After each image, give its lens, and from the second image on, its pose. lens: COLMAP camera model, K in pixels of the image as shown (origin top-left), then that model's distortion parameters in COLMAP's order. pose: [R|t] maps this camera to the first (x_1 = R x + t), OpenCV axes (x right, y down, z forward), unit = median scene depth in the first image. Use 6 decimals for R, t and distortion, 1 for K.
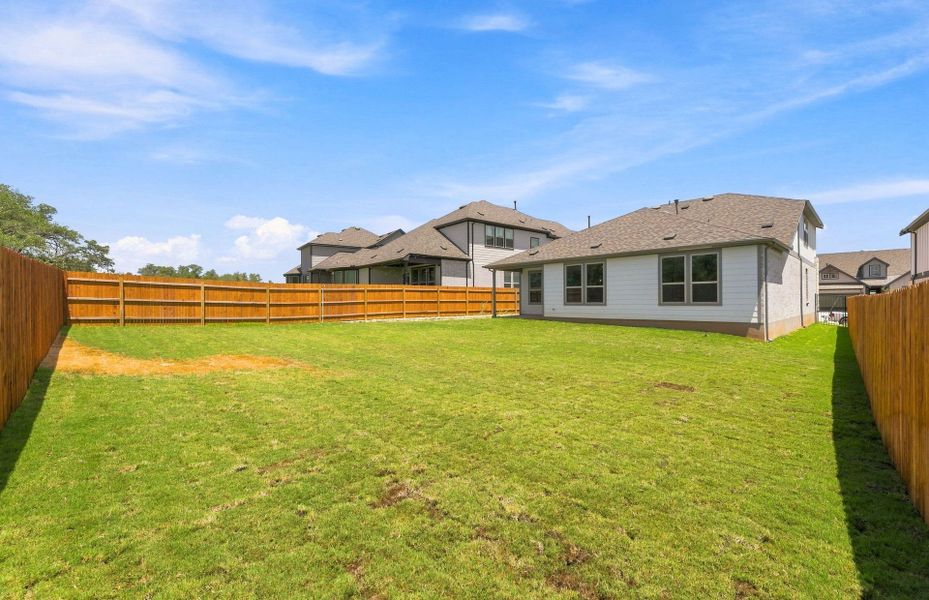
lens RADIAL K [[373.2, 0, 462.4], [0, 373.2, 299.8], [0, 0, 1]] dist [0.000194, 0.000190]
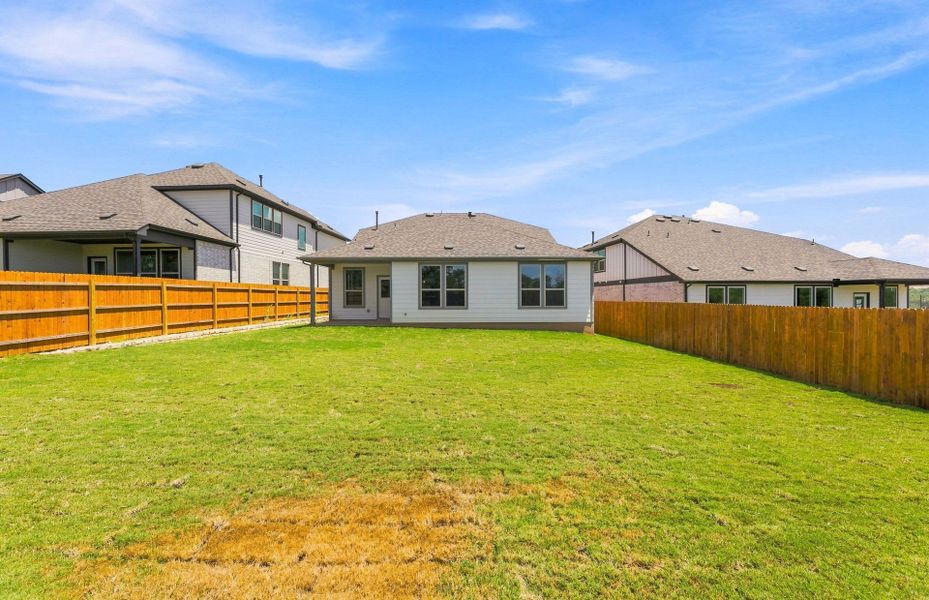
lens RADIAL K [[373.2, 0, 462.4], [0, 373.2, 299.8], [0, 0, 1]] dist [0.000194, 0.000190]
pose [[0.680352, -0.000117, 0.732886, -0.218378], [-0.005065, 0.999975, 0.004861, -0.009122], [-0.732868, -0.007020, 0.680334, 0.212767]]
